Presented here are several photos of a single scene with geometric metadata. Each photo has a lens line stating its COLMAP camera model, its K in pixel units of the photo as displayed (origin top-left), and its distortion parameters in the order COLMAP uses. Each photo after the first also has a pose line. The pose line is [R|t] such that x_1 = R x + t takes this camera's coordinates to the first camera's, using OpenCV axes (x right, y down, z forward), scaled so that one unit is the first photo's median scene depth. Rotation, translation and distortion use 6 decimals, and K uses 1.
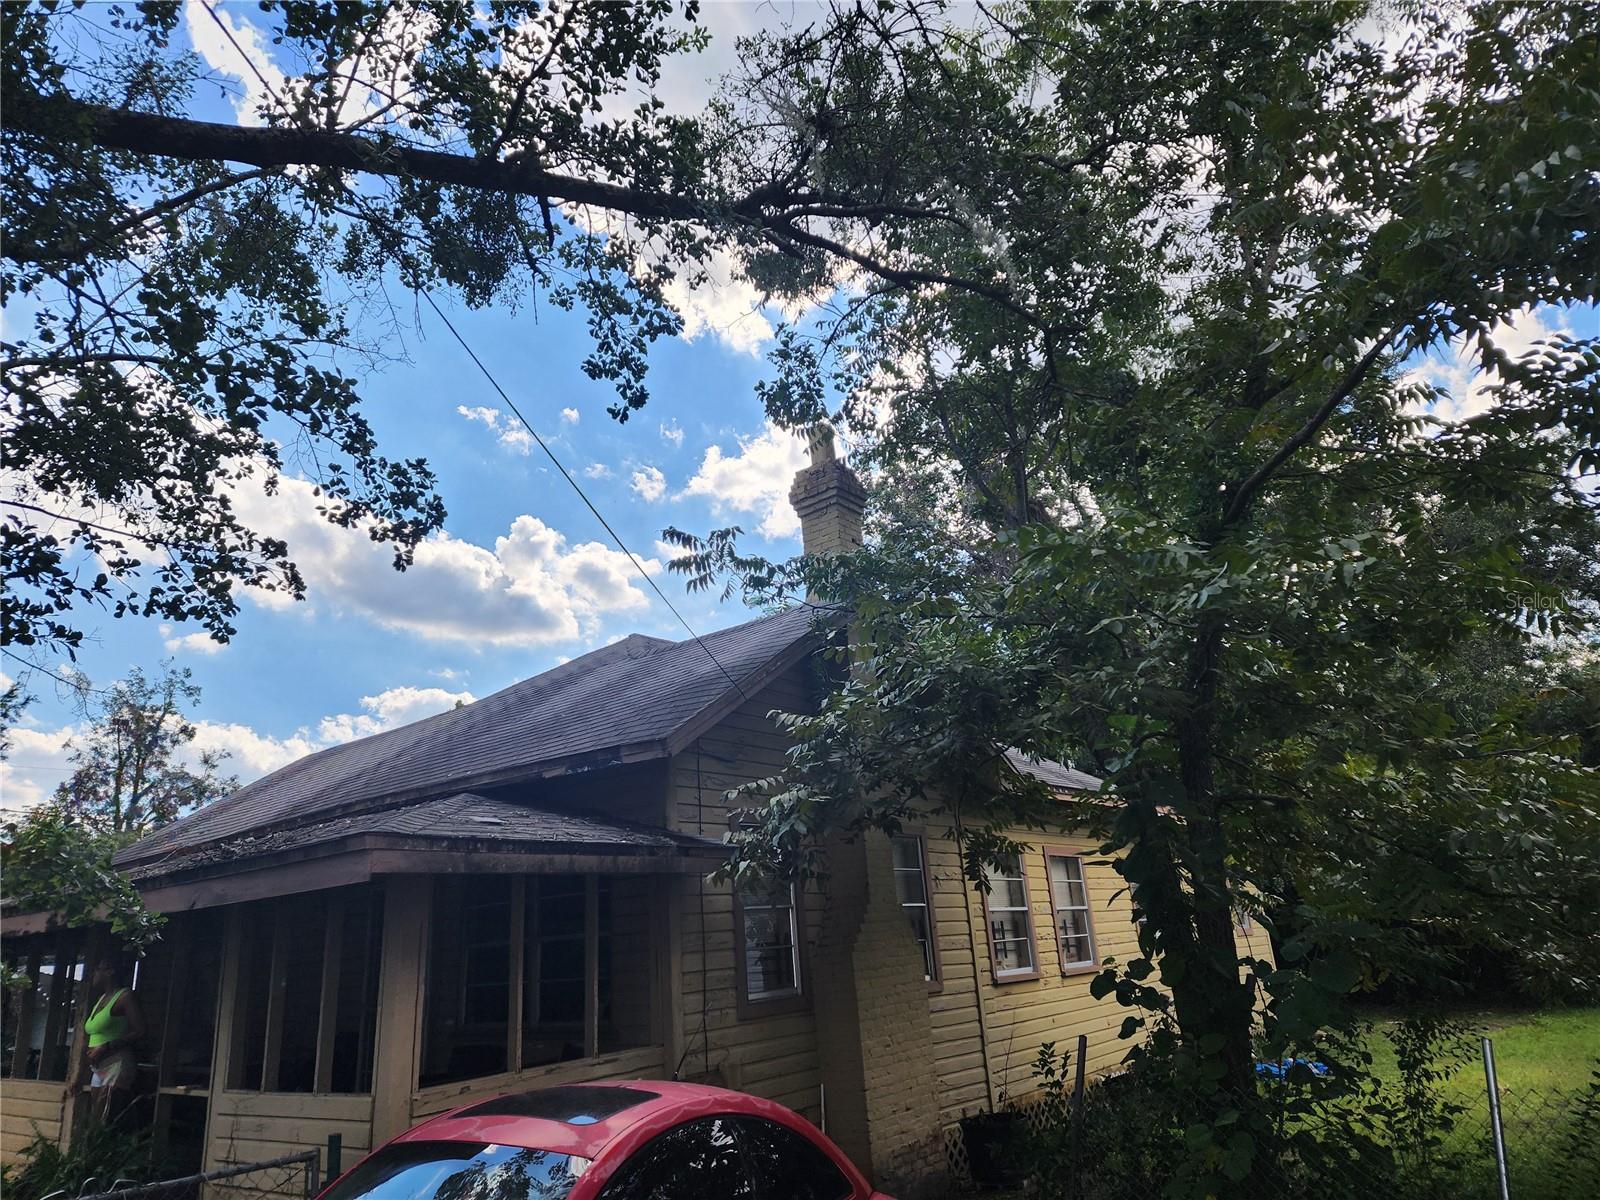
lens RADIAL K [[1066.0, 0, 784.7], [0, 1066.0, 575.6], [0, 0, 1]] dist [0.055919, -0.050250]
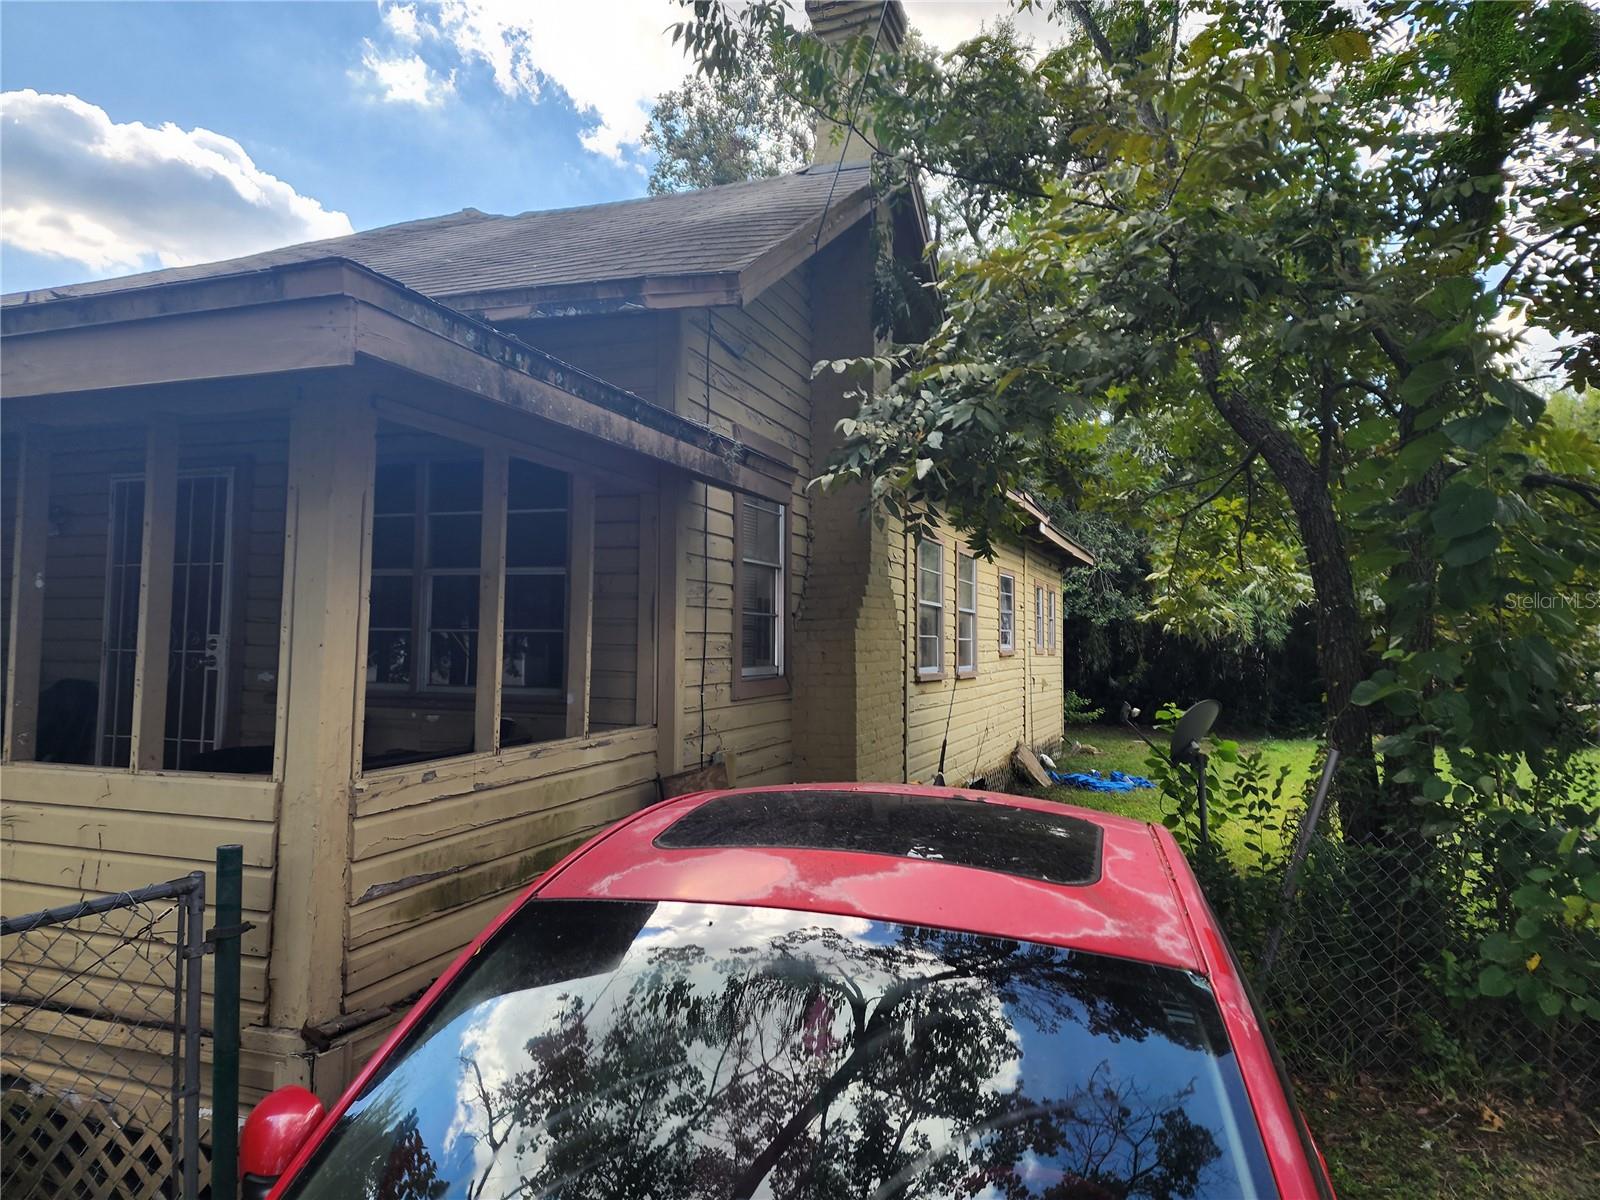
lens RADIAL K [[1066.0, 0, 784.7], [0, 1066.0, 575.6], [0, 0, 1]] dist [0.055919, -0.050250]
pose [[0.952137, 0.096221, 0.290133, -0.174358], [-0.167195, 0.958529, 0.230799, 0.121698], [-0.255893, -0.268261, 0.928738, 0.259963]]
